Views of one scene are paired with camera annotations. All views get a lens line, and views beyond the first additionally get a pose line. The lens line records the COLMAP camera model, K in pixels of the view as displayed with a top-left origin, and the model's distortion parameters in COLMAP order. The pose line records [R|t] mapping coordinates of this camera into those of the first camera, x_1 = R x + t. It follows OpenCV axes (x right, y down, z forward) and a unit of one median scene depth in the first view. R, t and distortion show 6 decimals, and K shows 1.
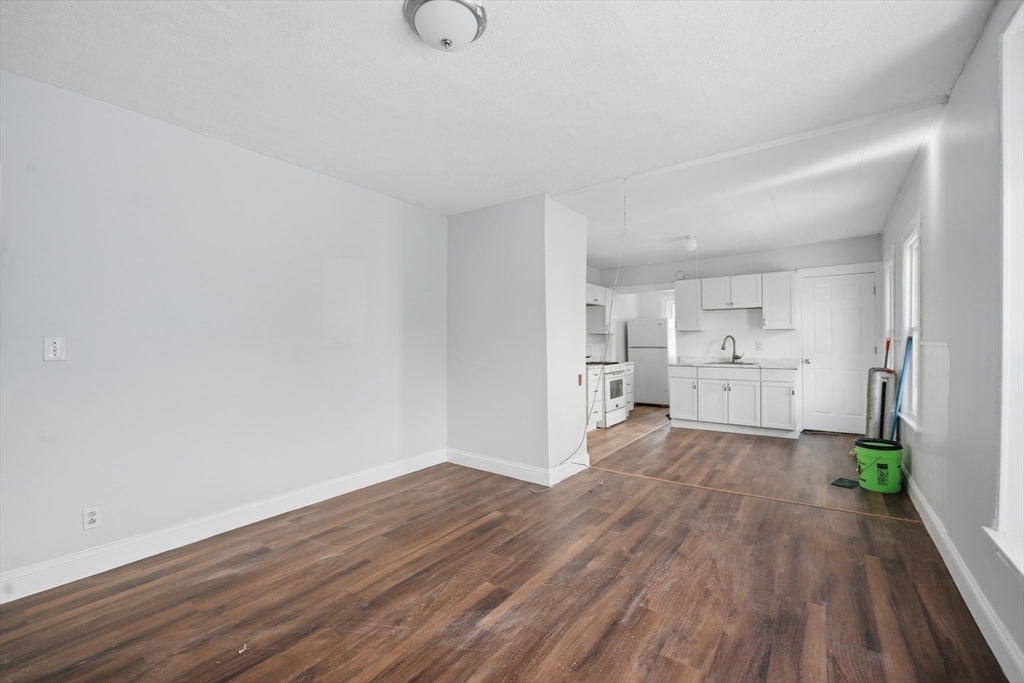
lens RADIAL K [[418.7, 0, 512.0], [0, 418.7, 341.5], [0, 0, 1]] dist [-0.001214, 0.000214]
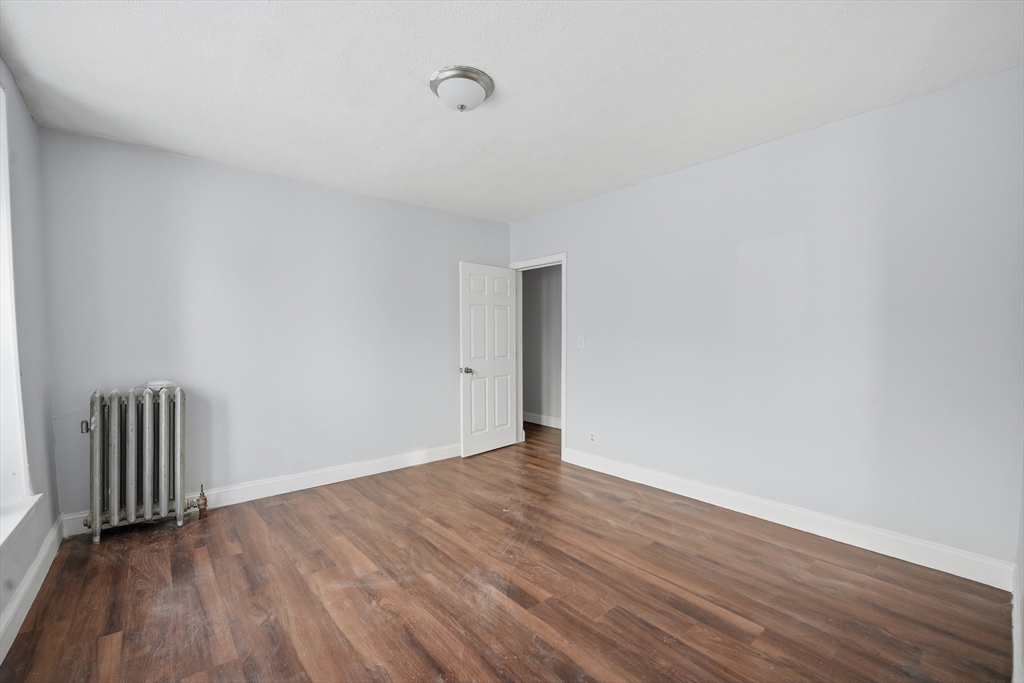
lens RADIAL K [[418.7, 0, 512.0], [0, 418.7, 341.5], [0, 0, 1]] dist [-0.001214, 0.000214]
pose [[-0.220254, 0.008214, -0.975408, 0.727399], [0.002373, 0.999966, 0.007885, -0.008111], [0.975440, -0.000578, -0.220266, 0.925603]]
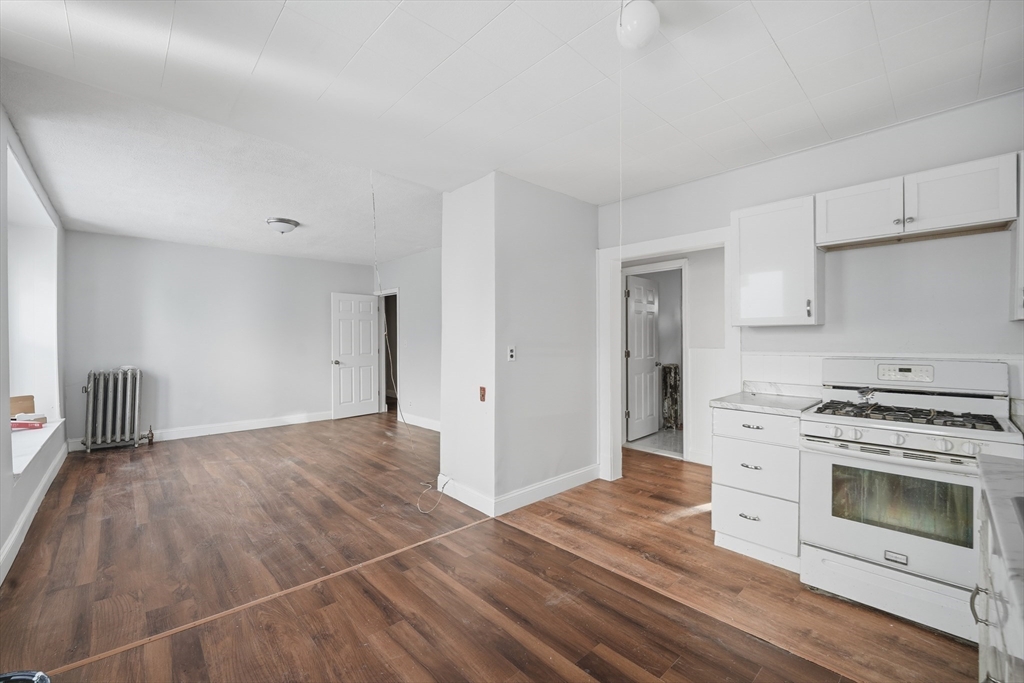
lens RADIAL K [[410.9, 0, 513.6], [0, 410.9, 327.0], [0, 0, 1]] dist [0.000099, -0.000484]
pose [[-0.168224, -0.031062, -0.985259, 1.455352], [0.001756, 0.999492, -0.031811, -0.016053], [0.985747, -0.007082, -0.168084, 1.885180]]
